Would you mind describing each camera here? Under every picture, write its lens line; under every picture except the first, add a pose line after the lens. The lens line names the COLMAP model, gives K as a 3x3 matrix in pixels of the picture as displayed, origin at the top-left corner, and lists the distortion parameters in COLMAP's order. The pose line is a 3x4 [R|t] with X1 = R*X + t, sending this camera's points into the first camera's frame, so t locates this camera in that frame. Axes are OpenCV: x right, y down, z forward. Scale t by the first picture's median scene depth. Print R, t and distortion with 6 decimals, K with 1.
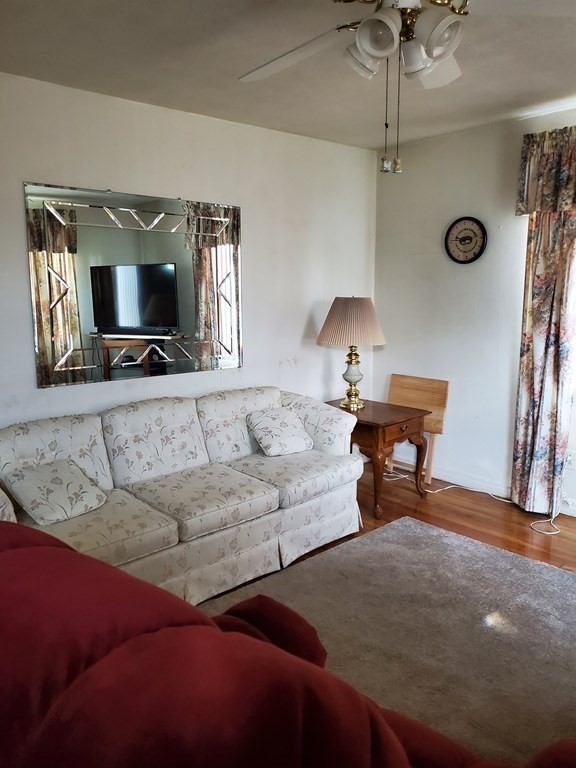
lens RADIAL K [[592.8, 0, 285.7], [0, 592.8, 380.6], [0, 0, 1]] dist [-0.000213, -0.004256]
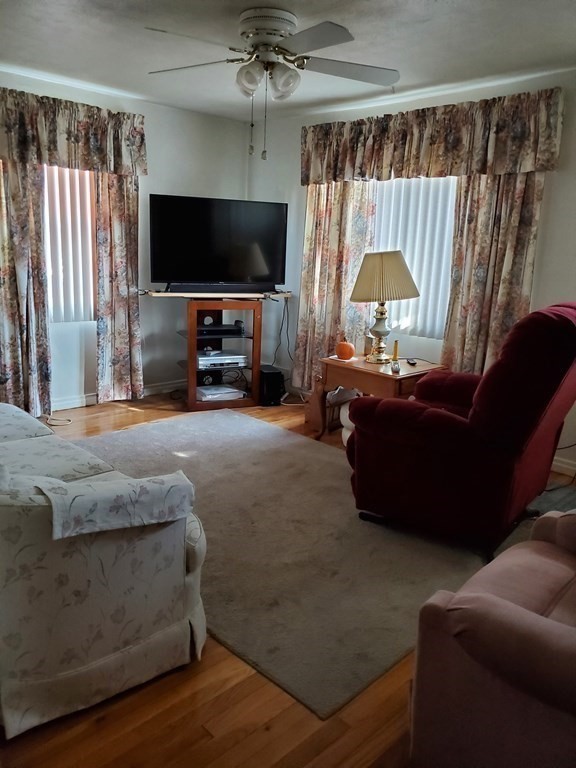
lens RADIAL K [[592.8, 0, 287.6], [0, 592.8, 383.0], [0, 0, 1]] dist [-0.000213, -0.004256]
pose [[-0.046845, -0.216350, 0.975191, -0.957936], [0.111220, 0.969063, 0.220333, -0.068755], [-0.992691, 0.118782, -0.021333, 0.640358]]
